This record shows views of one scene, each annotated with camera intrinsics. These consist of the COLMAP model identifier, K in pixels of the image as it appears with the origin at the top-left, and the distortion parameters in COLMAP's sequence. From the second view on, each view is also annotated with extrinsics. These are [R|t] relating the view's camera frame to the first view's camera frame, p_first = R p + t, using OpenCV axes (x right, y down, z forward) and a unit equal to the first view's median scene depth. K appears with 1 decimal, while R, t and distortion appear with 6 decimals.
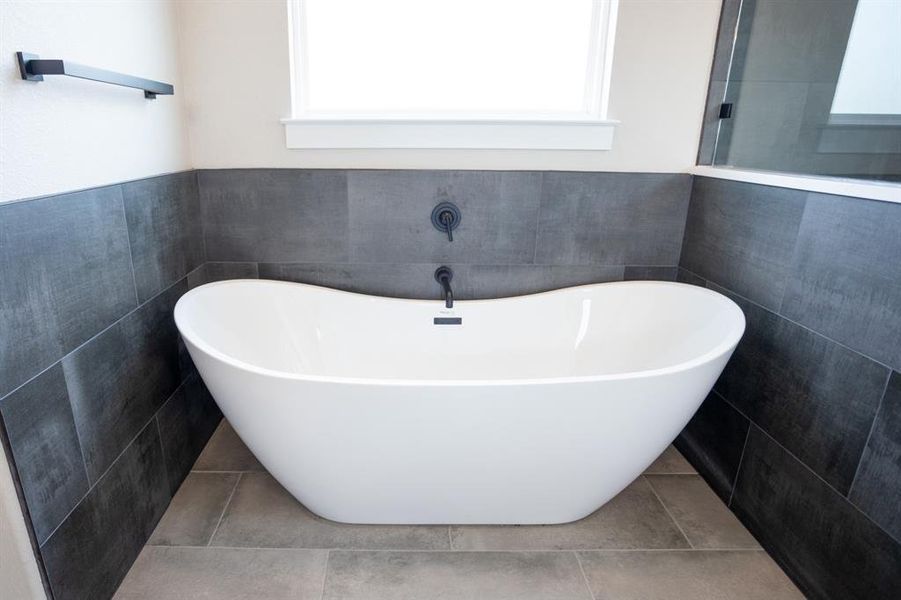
lens RADIAL K [[505.8, 0, 450.0], [0, 505.8, 303.9], [0, 0, 1]] dist [-0.050246, 0.003233]
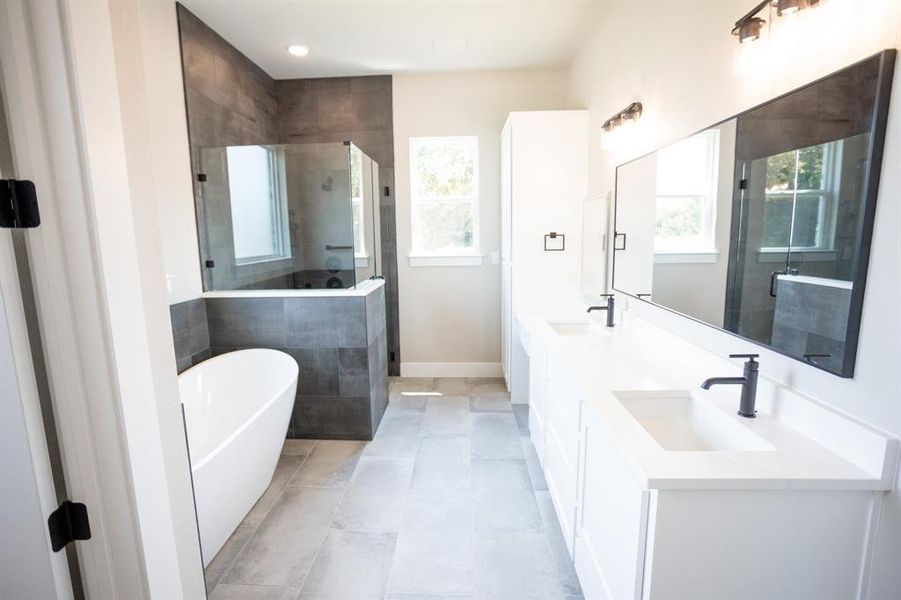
lens RADIAL K [[426.9, 0, 449.4], [0, 426.9, 298.1], [0, 0, 1]] dist [-0.039254, 0.018018]
pose [[0.022916, -0.148075, 0.988711, -1.240075], [0.318559, 0.938502, 0.133172, -0.213070], [-0.947626, 0.311911, 0.068678, 0.039016]]
